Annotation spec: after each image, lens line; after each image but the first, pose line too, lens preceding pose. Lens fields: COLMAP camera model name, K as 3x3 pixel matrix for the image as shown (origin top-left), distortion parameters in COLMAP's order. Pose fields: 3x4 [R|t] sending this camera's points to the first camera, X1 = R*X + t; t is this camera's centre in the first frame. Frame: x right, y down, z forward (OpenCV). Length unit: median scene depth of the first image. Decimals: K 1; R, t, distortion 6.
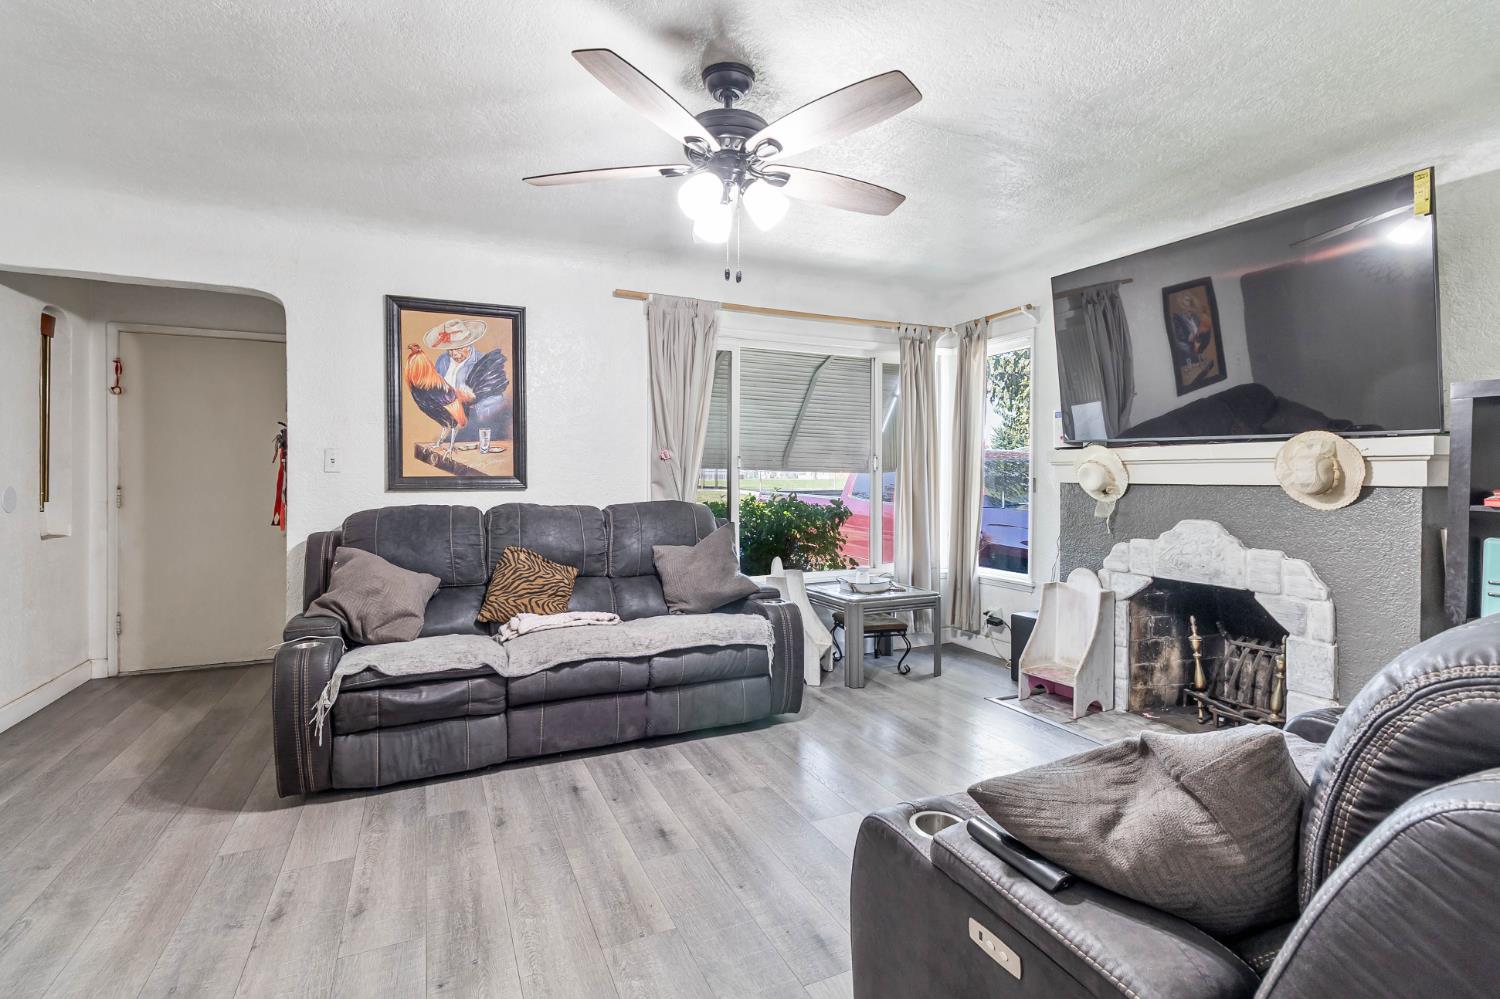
lens RADIAL K [[692.9, 0, 745.5], [0, 692.9, 476.3], [0, 0, 1]] dist [0.001371, 0.000371]
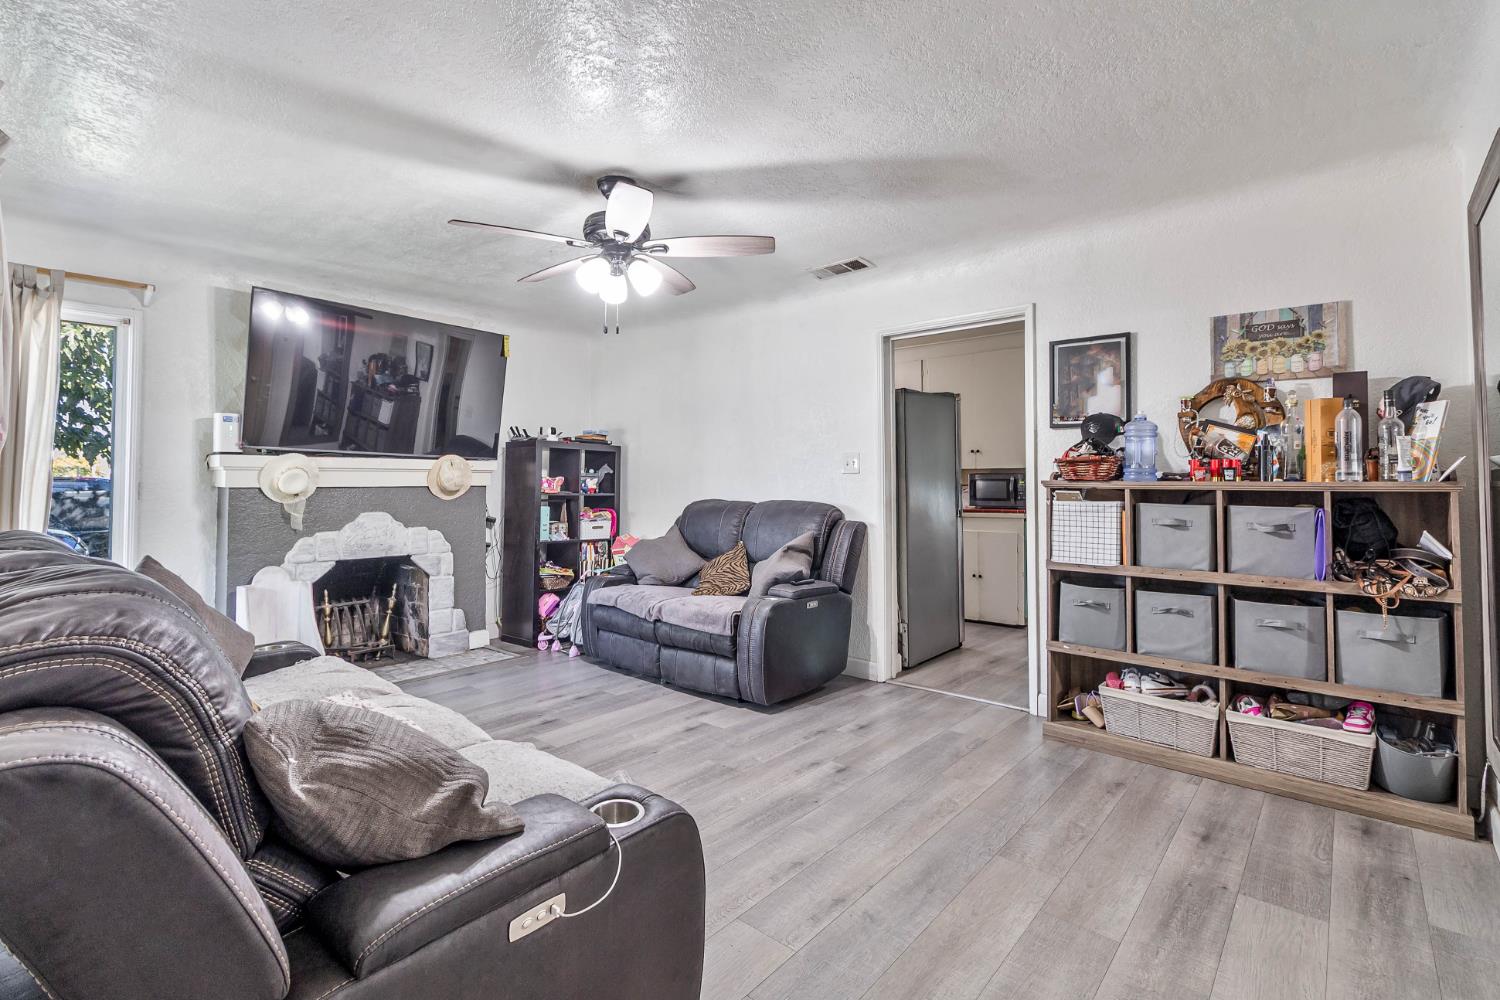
lens RADIAL K [[692.9, 0, 737.3], [0, 692.9, 467.9], [0, 0, 1]] dist [0.001371, 0.000371]
pose [[-0.409930, 0.018703, 0.911925, -0.904496], [0.000808, 0.999797, -0.020142, 0.003633], [-0.912117, -0.007520, -0.409862, 0.903442]]
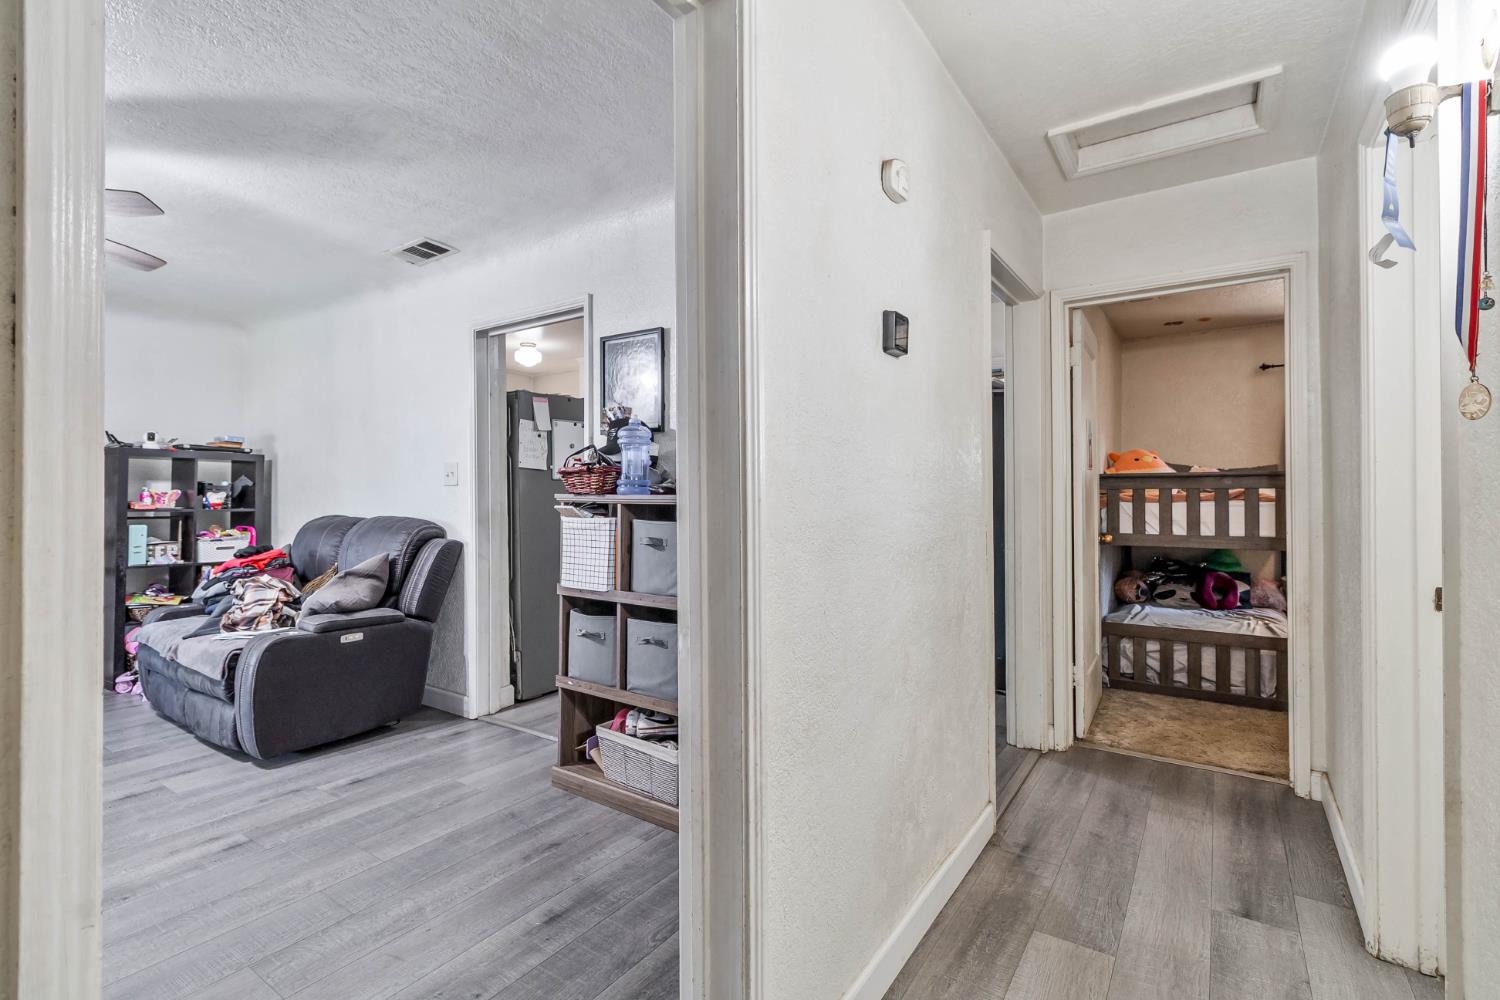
lens RADIAL K [[692.9, 0, 738.9], [0, 692.9, 489.5], [0, 0, 1]] dist [0.001371, 0.000371]
pose [[-0.511377, 0.003536, 0.859349, -1.046937], [0.006093, 0.999981, -0.000489, -0.001970], [-0.859335, 0.004986, -0.511389, 0.339896]]
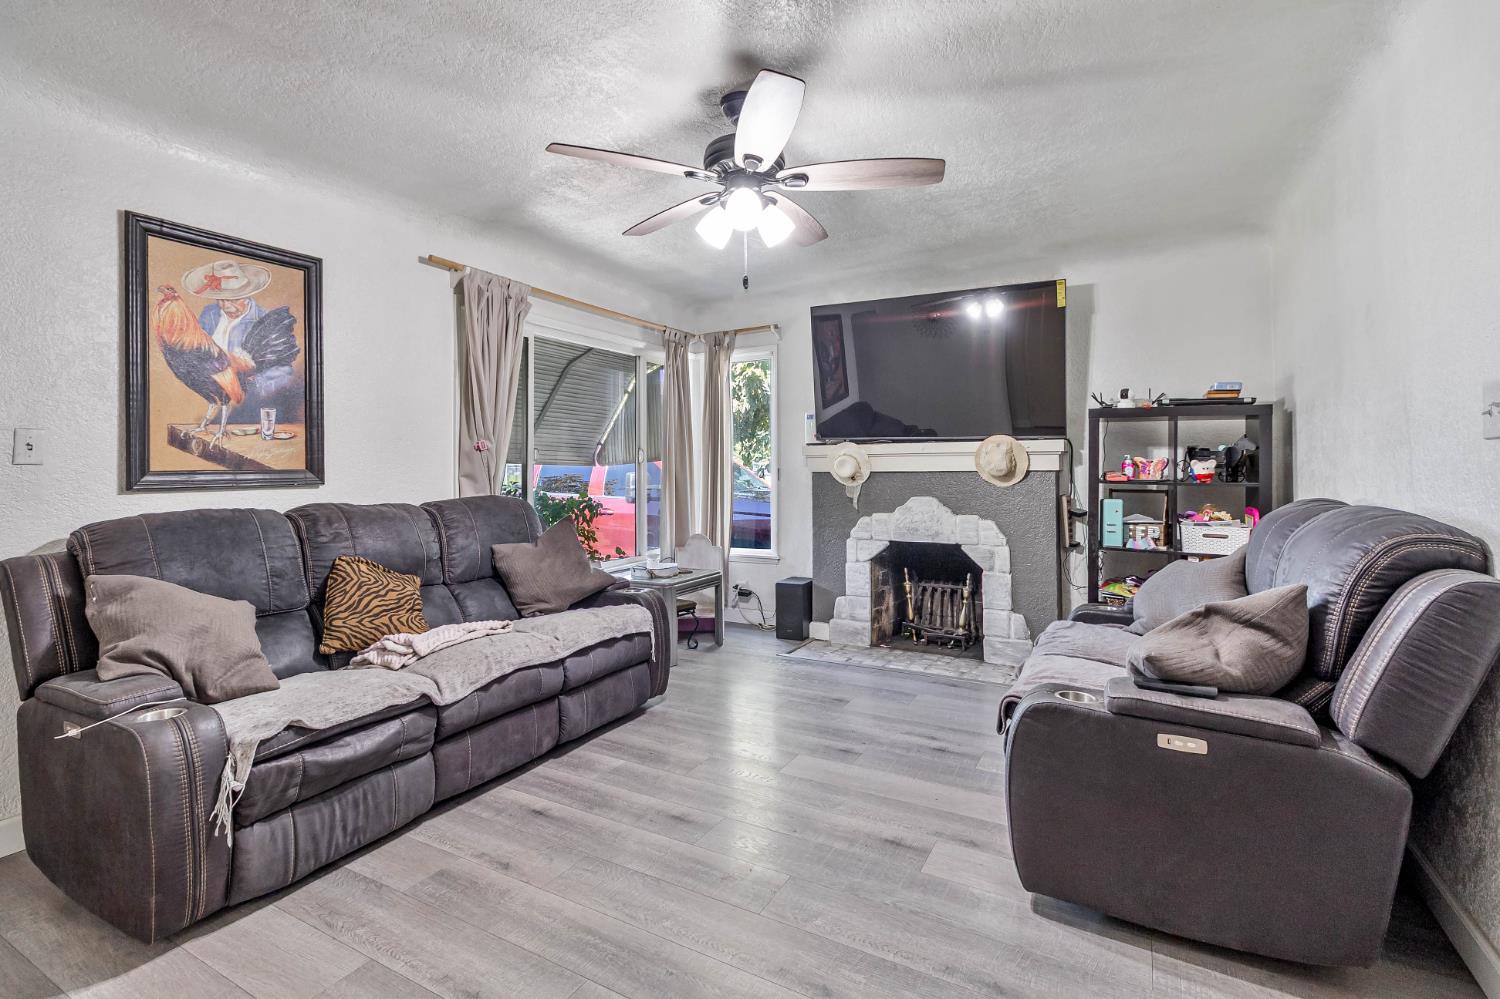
lens RADIAL K [[692.9, 0, 742.8], [0, 692.9, 456.0], [0, 0, 1]] dist [0.001371, 0.000371]
pose [[0.811143, 0.004362, 0.584832, -0.452924], [0.009089, 0.999757, -0.020063, 0.005407], [-0.584778, 0.021589, 0.810906, 0.080342]]
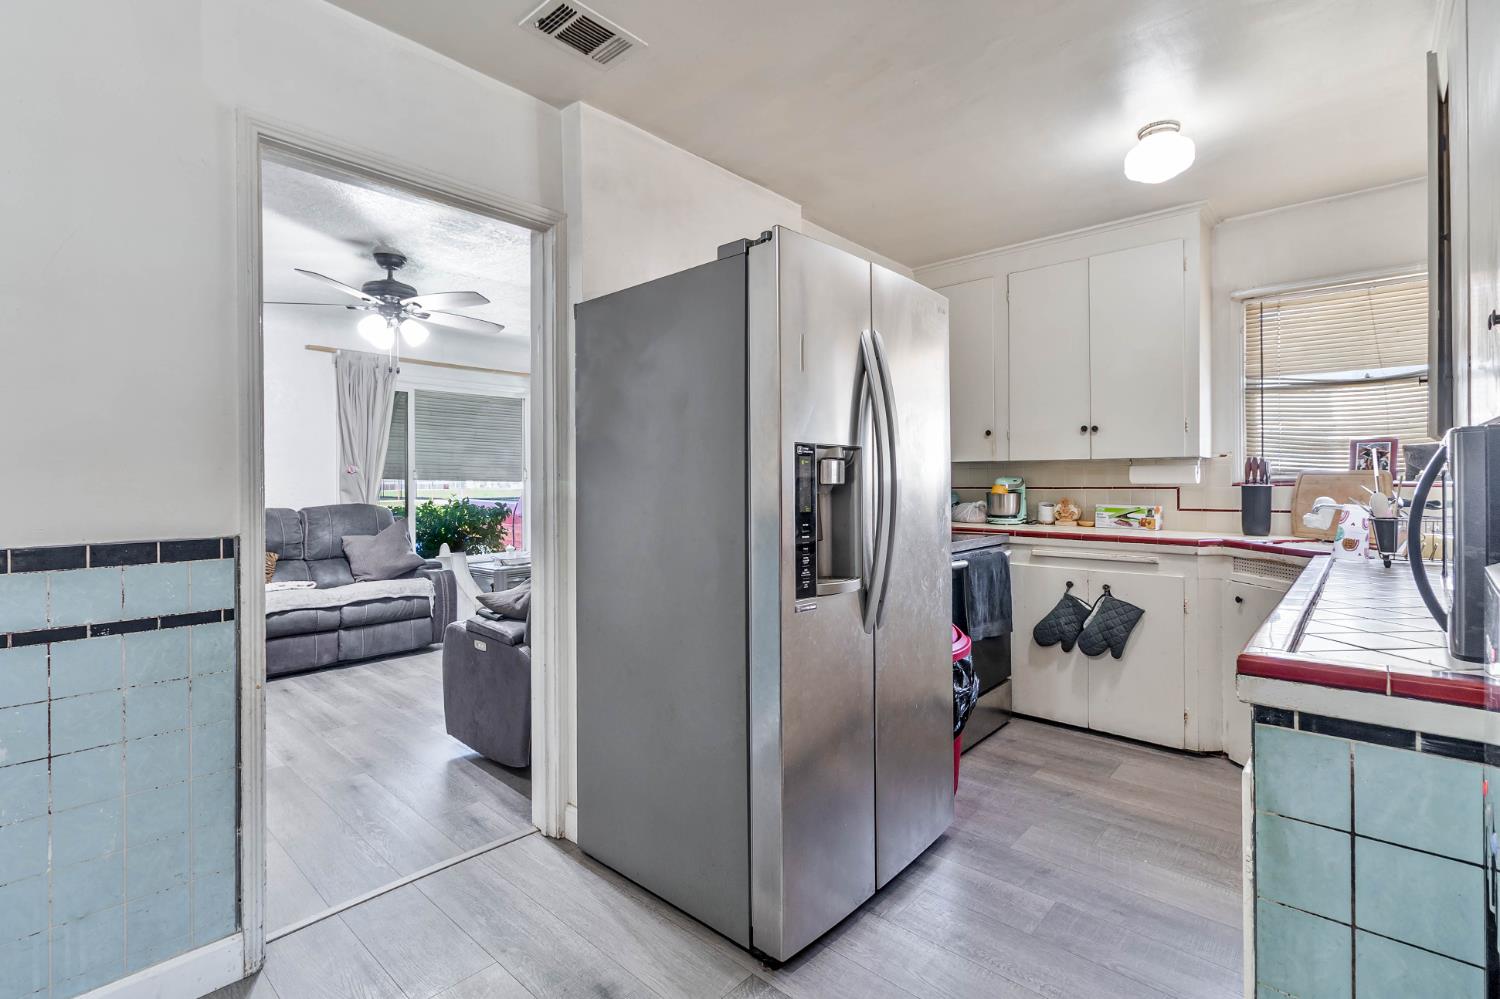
lens RADIAL K [[692.9, 0, 743.7], [0, 692.9, 483.1], [0, 0, 1]] dist [0.001371, 0.000371]
pose [[0.922278, -0.006961, 0.386464, 0.079898], [0.007960, 0.999968, -0.000986, 0.003123], [-0.386445, 0.003985, 0.922304, -0.651074]]
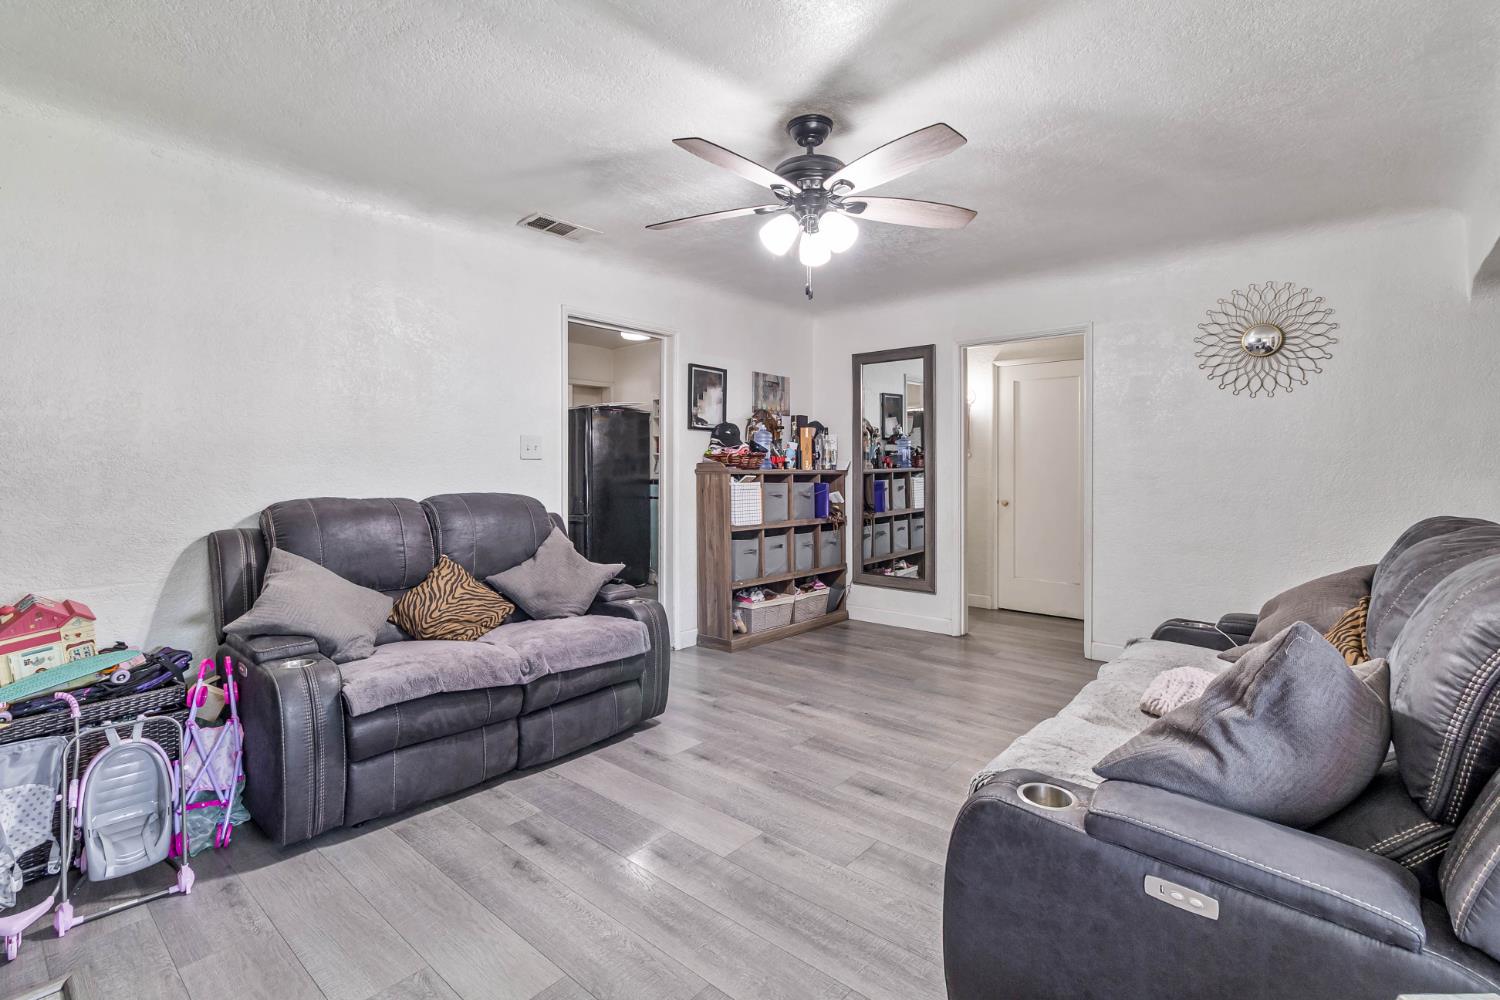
lens RADIAL K [[692.9, 0, 731.5], [0, 692.9, 463.4], [0, 0, 1]] dist [0.001371, 0.000371]
pose [[-0.917677, -0.004332, -0.397304, 0.377217], [-0.002486, 0.999984, -0.005162, -0.000548], [0.397320, -0.003749, -0.917673, 1.366136]]
